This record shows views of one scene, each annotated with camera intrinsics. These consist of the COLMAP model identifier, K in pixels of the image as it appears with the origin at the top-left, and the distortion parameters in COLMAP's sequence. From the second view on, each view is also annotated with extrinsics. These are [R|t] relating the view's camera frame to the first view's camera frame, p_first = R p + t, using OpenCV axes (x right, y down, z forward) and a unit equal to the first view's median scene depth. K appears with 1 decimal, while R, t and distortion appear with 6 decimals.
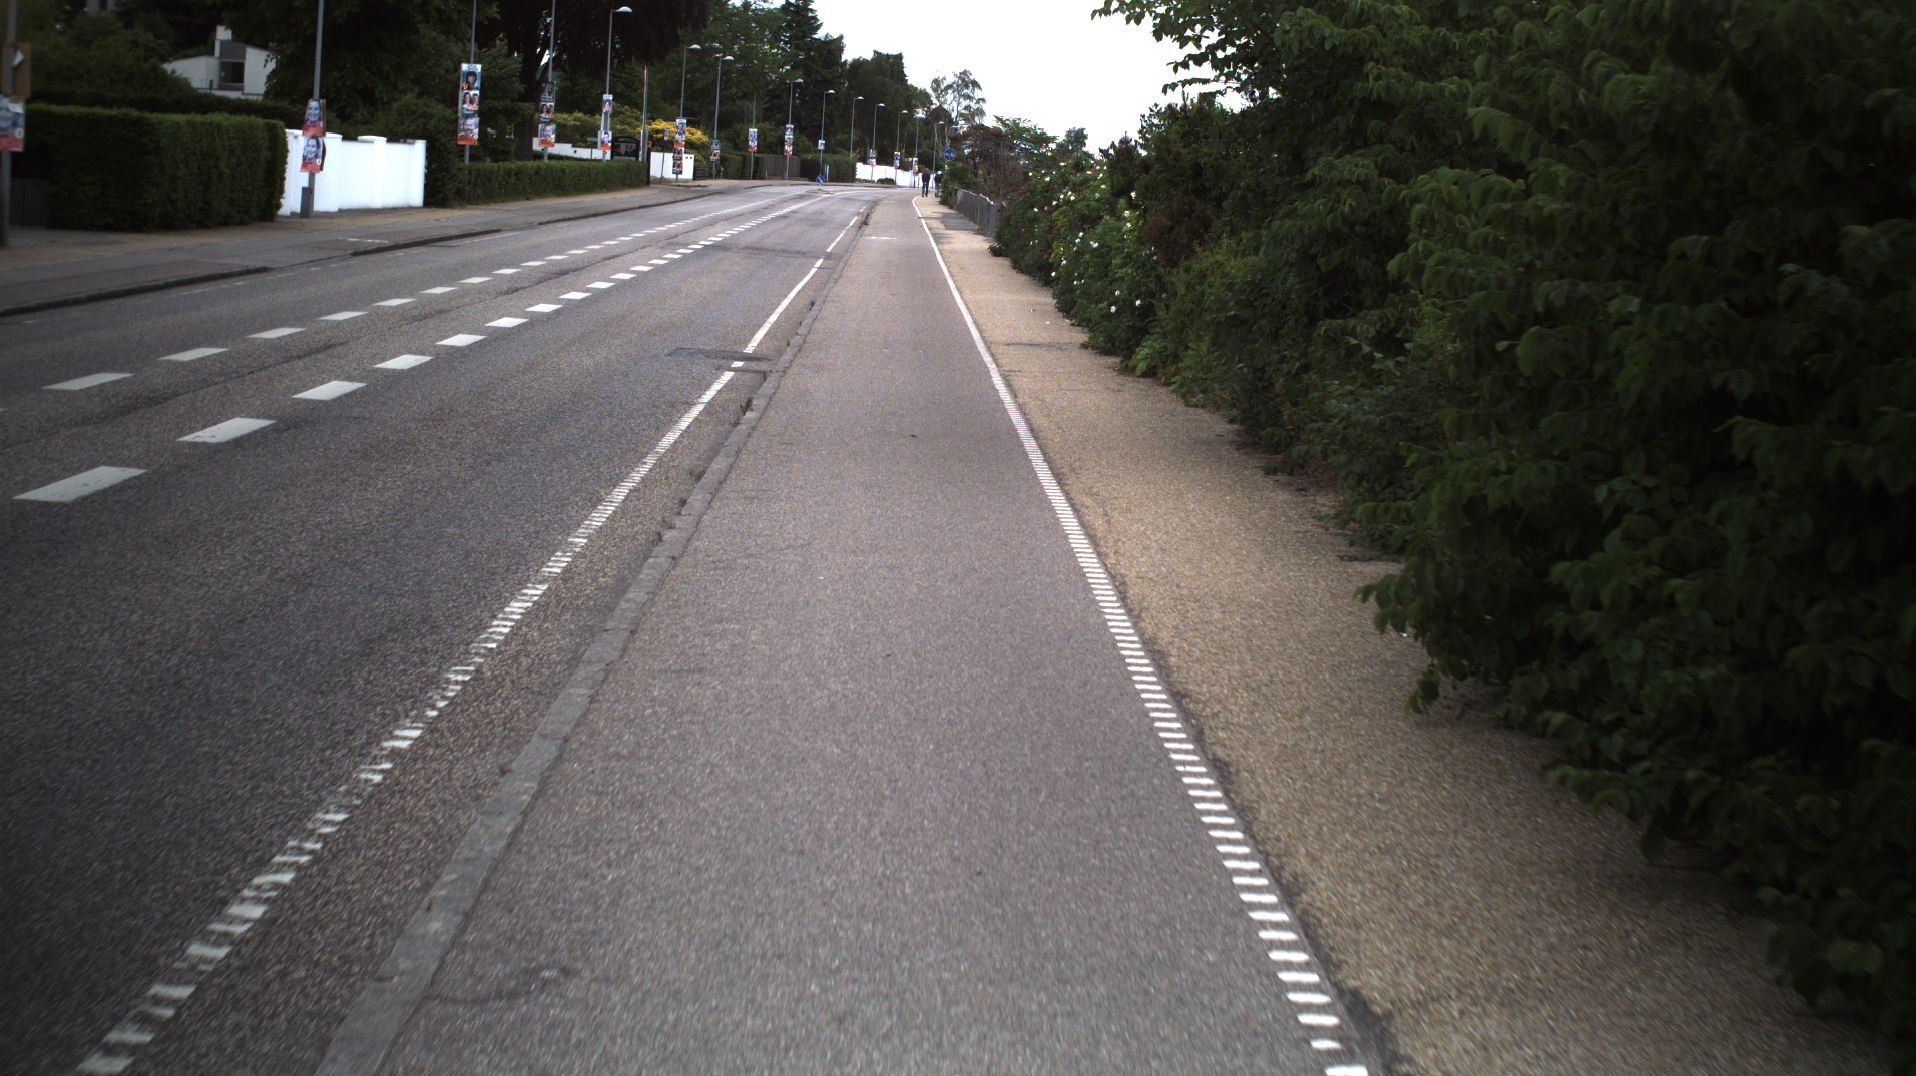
lens RADIAL K [[3150.5, 0, 958.0], [0, 3150.5, 538.0], [0, 0, 1]] dist [-0.288351, 0.421941]
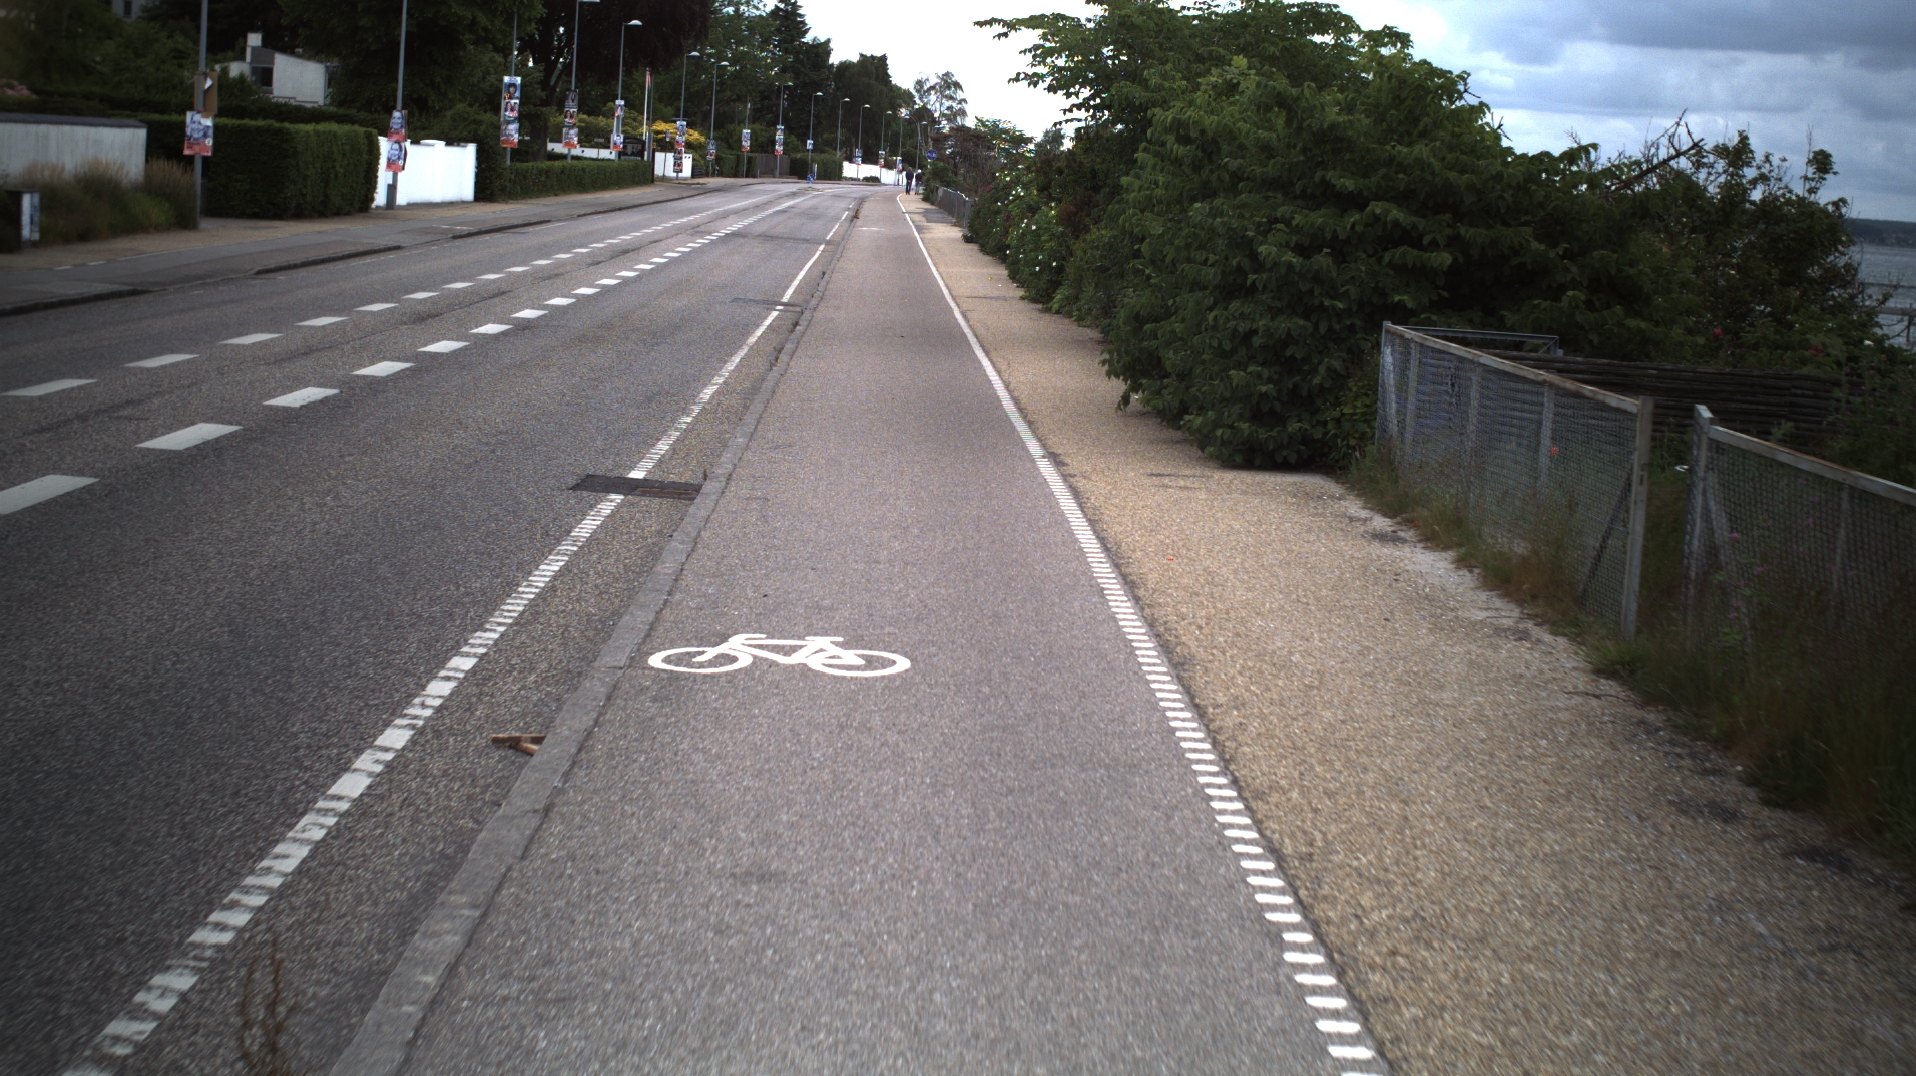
lens RADIAL K [[3150.5, 0, 958.0], [0, 3150.5, 538.0], [0, 0, 1]] dist [-0.288351, 0.421941]
pose [[0.999985, 0.001158, 0.005392, 0.001257], [-0.001161, 0.999999, 0.000643, 0.014548], [-0.005391, -0.000650, 0.999985, -0.130446]]
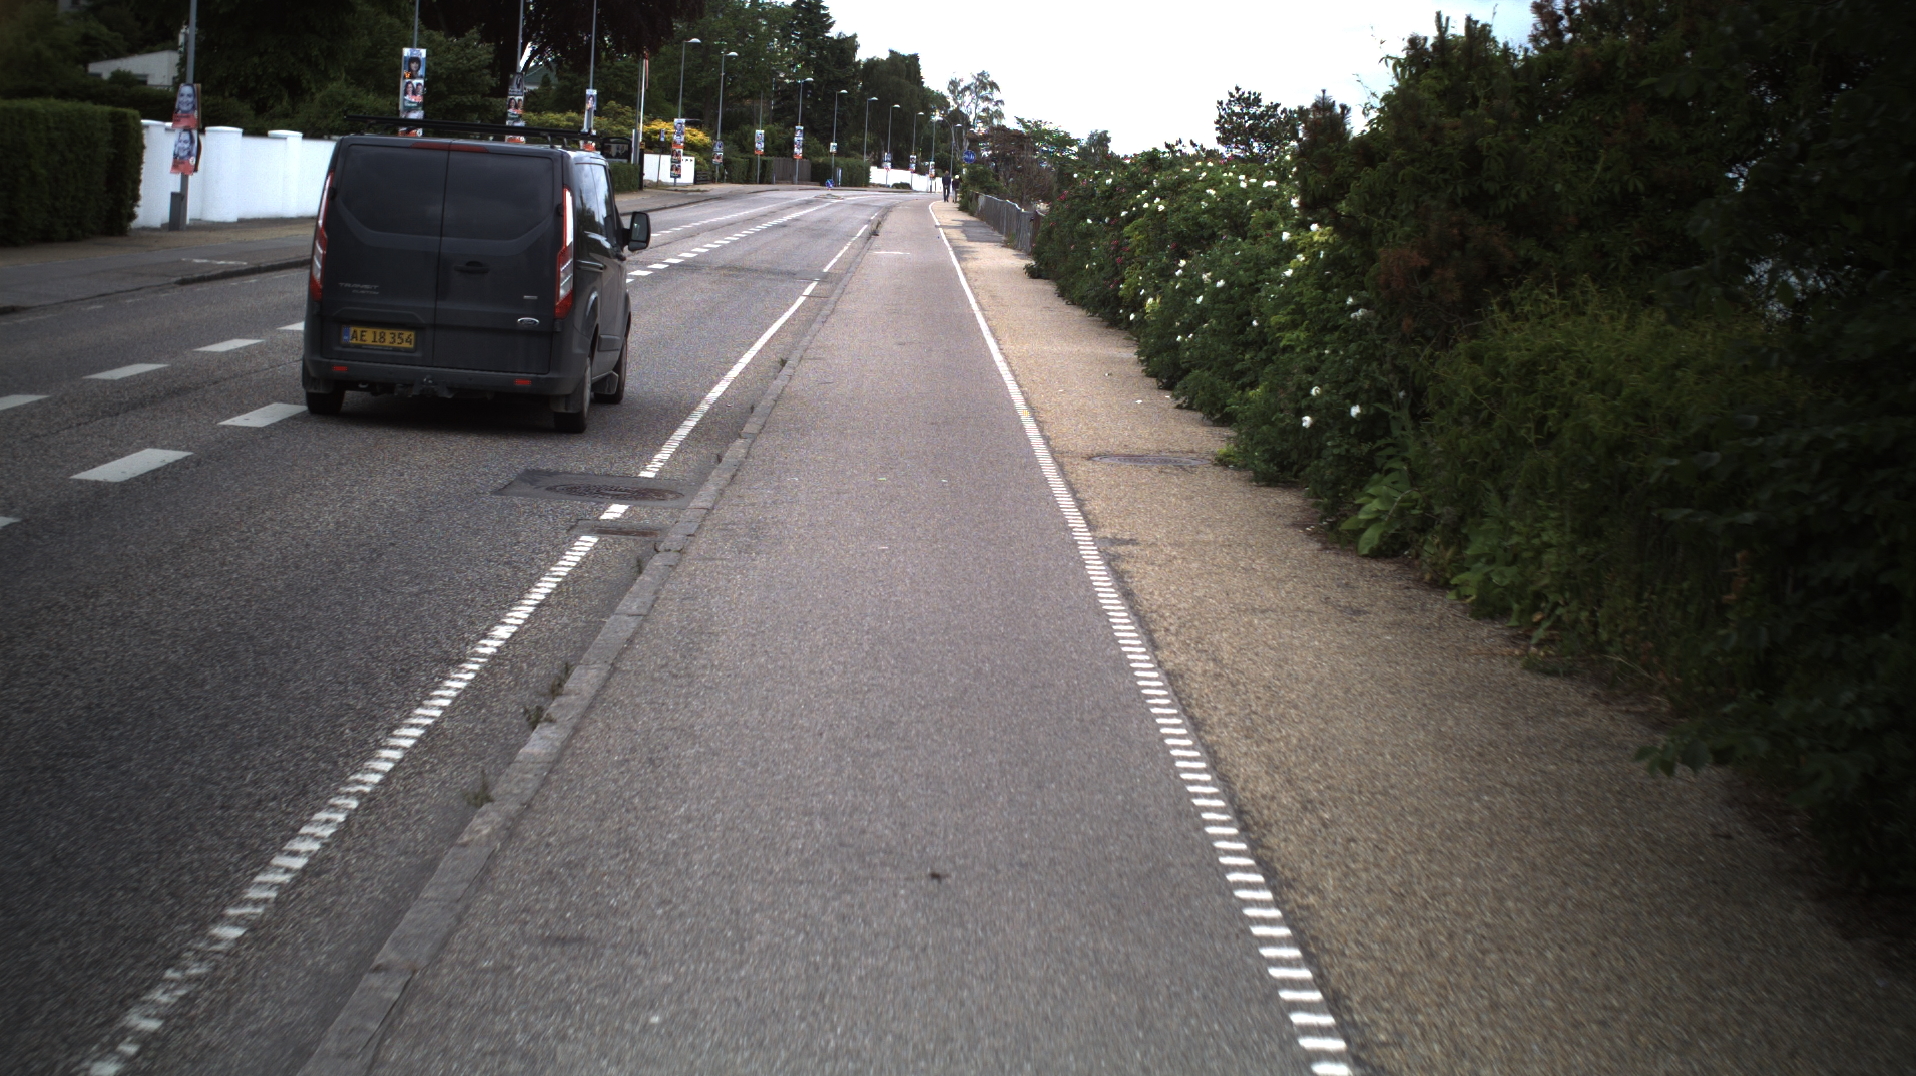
lens RADIAL K [[3150.5, 0, 958.0], [0, 3150.5, 538.0], [0, 0, 1]] dist [-0.288351, 0.421941]
pose [[0.999987, 0.000498, -0.005152, -0.001997], [-0.000506, 0.999999, -0.001545, -0.014573], [0.005151, 0.001547, 0.999986, 0.130742]]
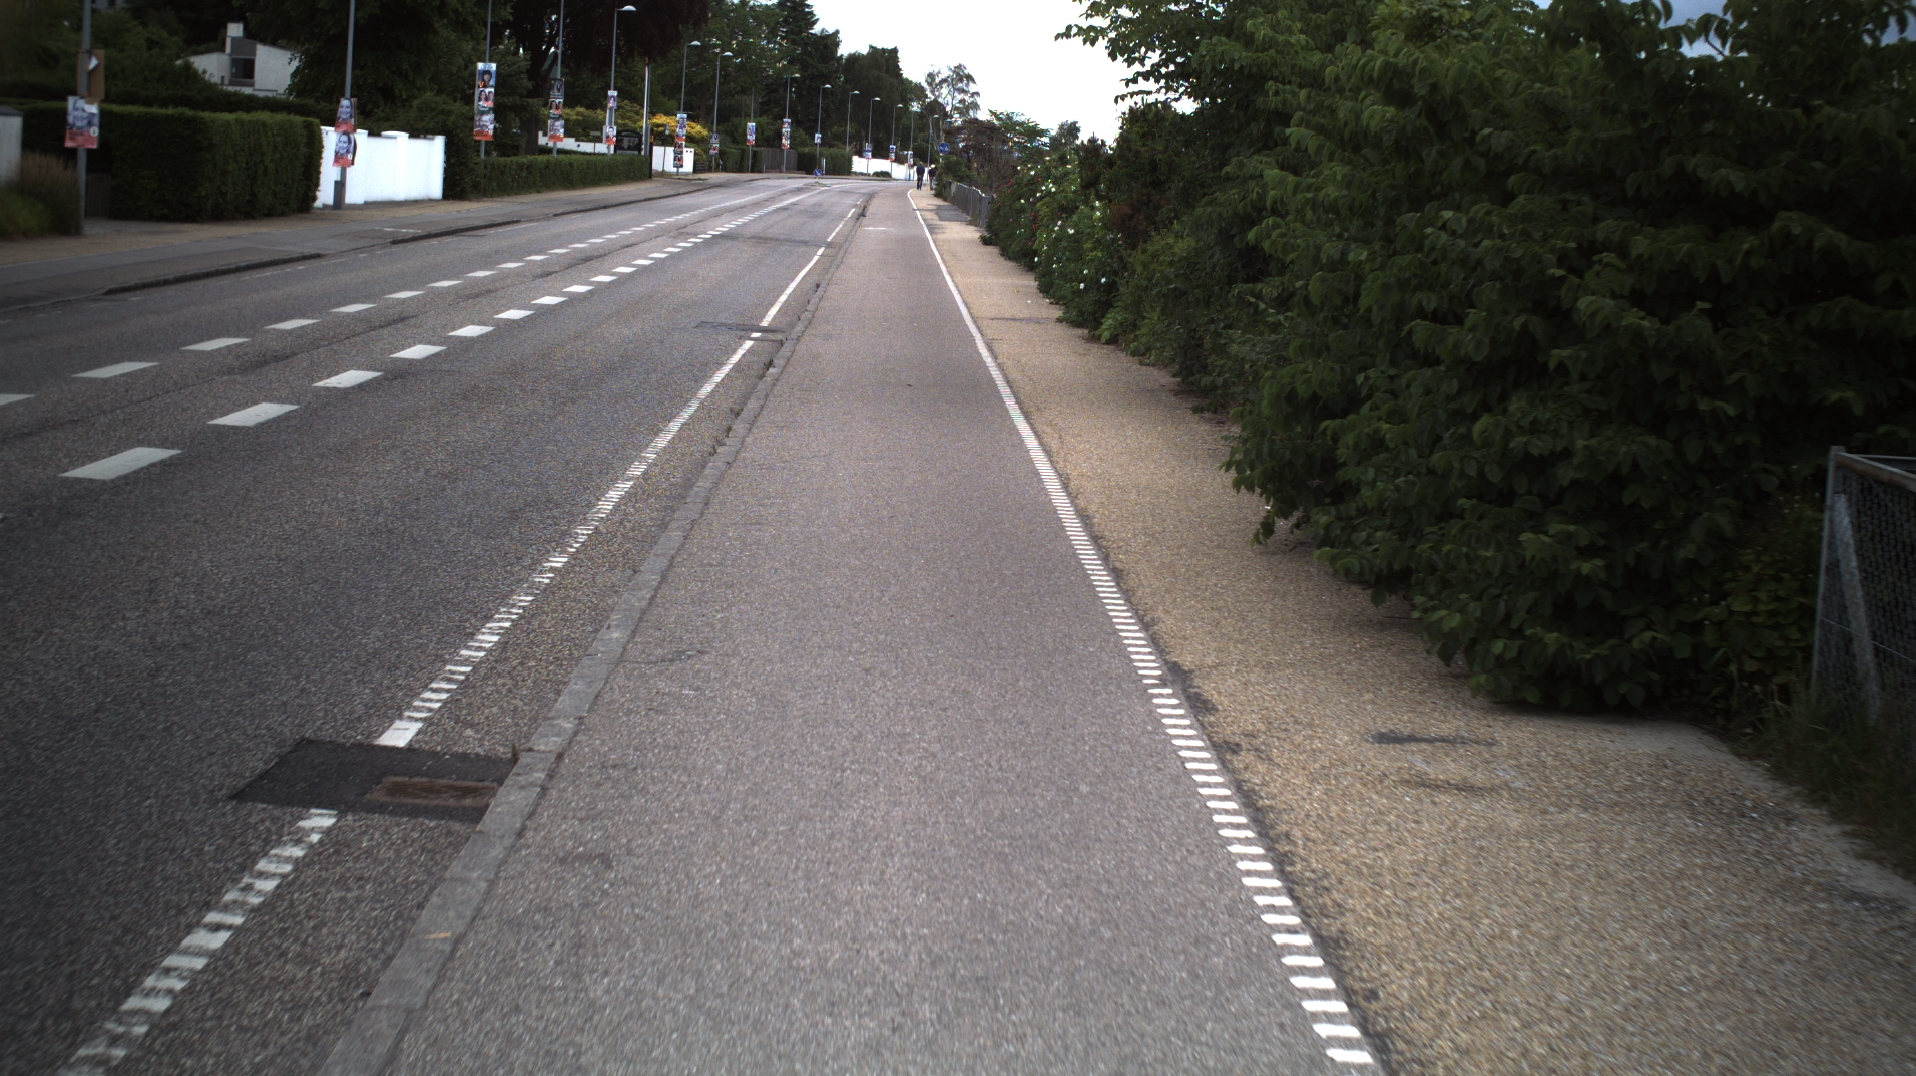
lens RADIAL K [[3150.5, 0, 958.0], [0, 3150.5, 538.0], [0, 0, 1]] dist [-0.288351, 0.421941]
pose [[0.999999, -0.000920, 0.001444, 0.000565], [0.000917, 0.999997, 0.002284, 0.004784], [-0.001446, -0.002282, 0.999996, -0.043389]]
